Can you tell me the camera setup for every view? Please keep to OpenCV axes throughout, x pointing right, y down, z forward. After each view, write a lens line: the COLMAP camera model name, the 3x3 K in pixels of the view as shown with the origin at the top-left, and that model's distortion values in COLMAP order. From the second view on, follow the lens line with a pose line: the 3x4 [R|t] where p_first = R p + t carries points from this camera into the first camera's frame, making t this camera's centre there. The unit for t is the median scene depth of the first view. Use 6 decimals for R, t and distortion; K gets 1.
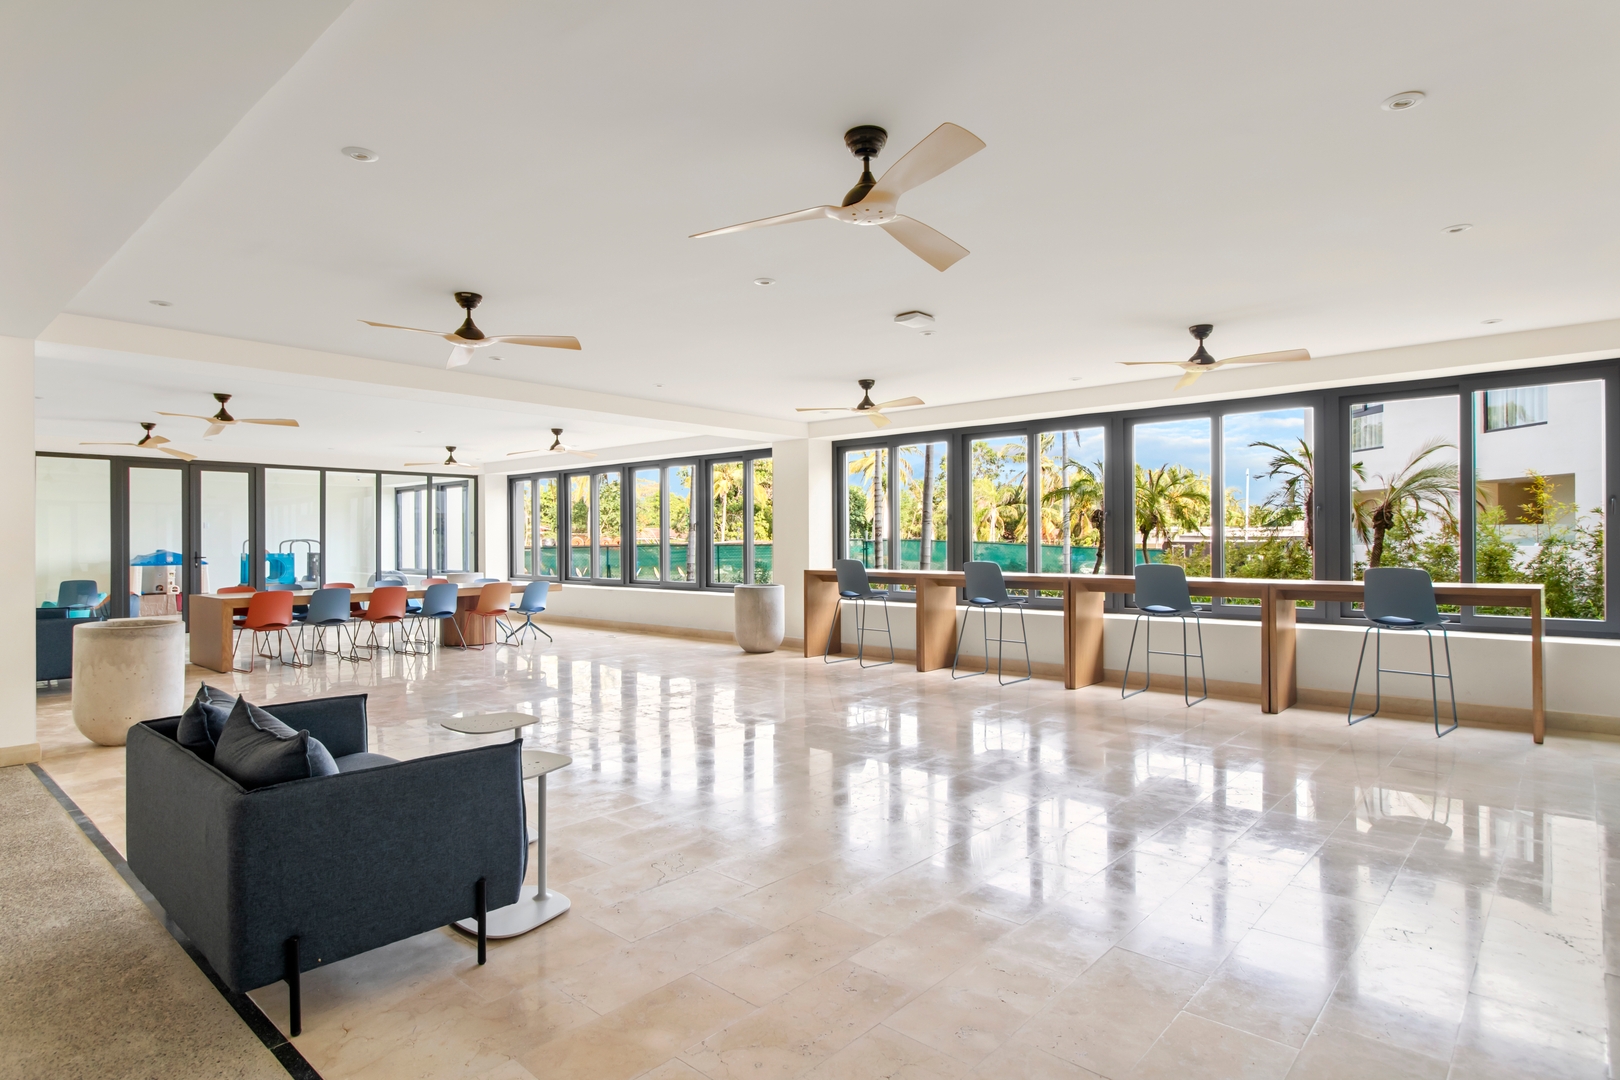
lens RADIAL K [[869.4, 0, 810.7], [0, 869.4, 538.8], [0, 0, 1]] dist [0.007957, 0.000588]
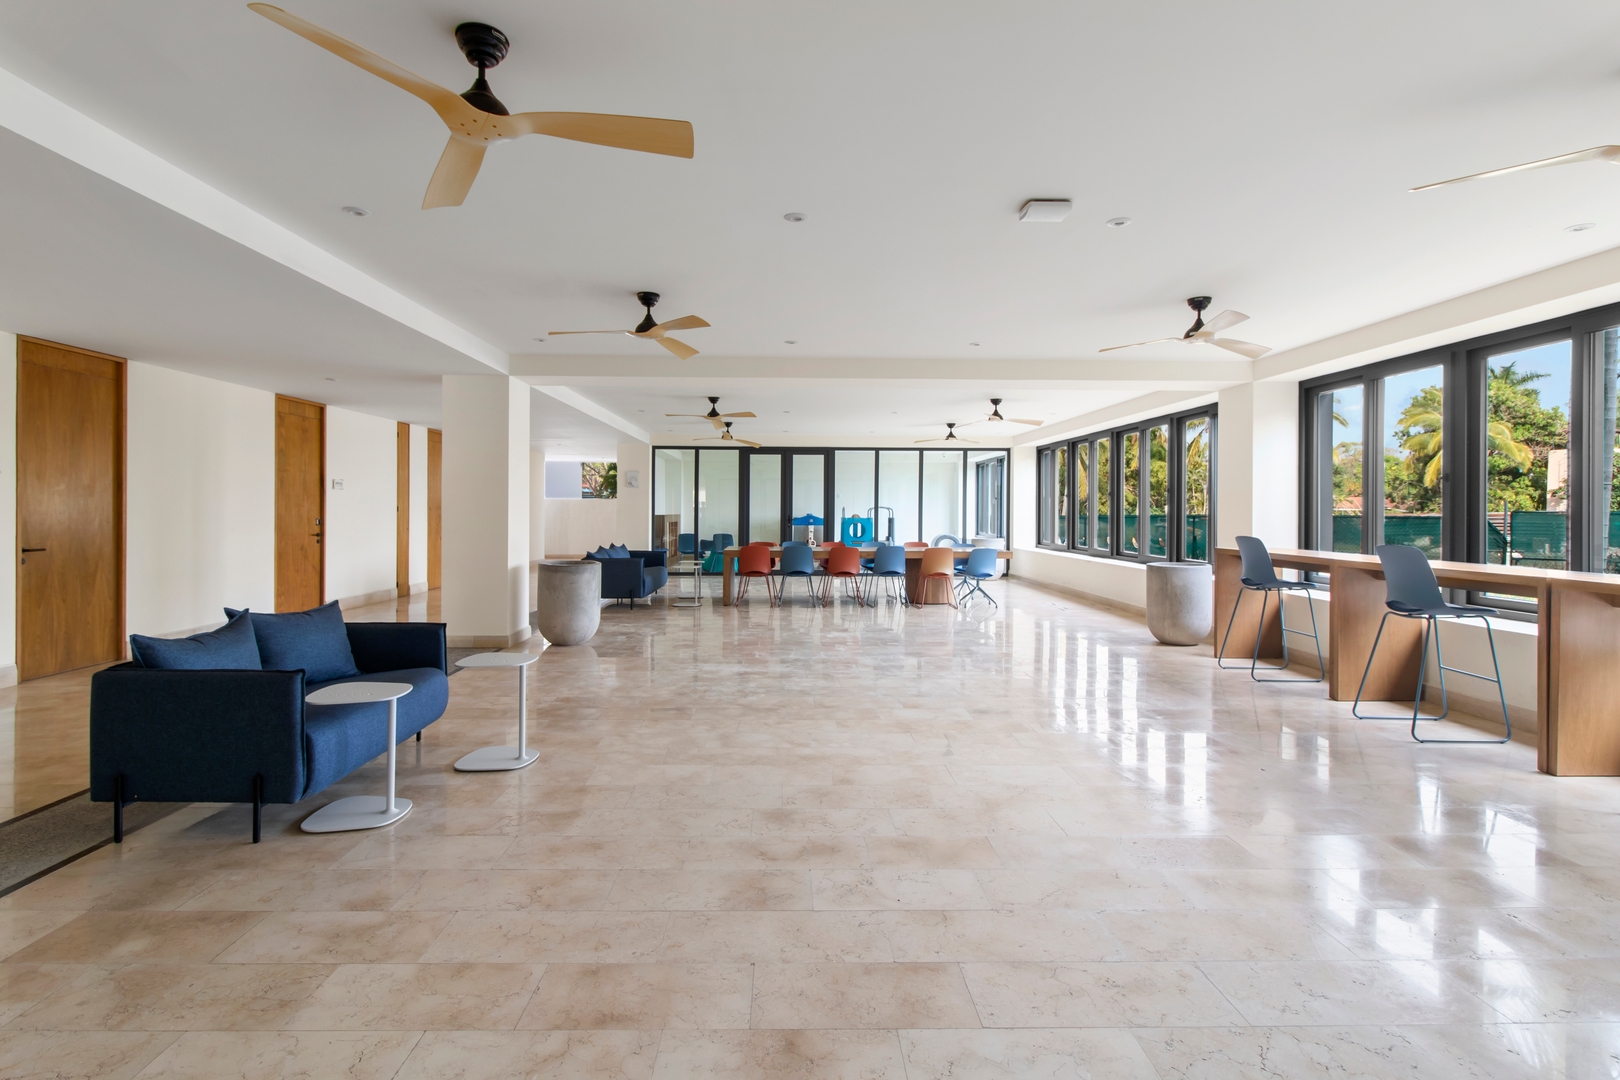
lens RADIAL K [[810.3, 0, 811.6], [0, 810.3, 509.5], [0, 0, 1]] dist [-0.001722, -0.000292]
pose [[0.678969, 0.007726, -0.734126, 0.256874], [-0.006825, 0.999968, 0.004211, 0.000142], [0.734135, 0.002151, 0.679000, 0.203166]]
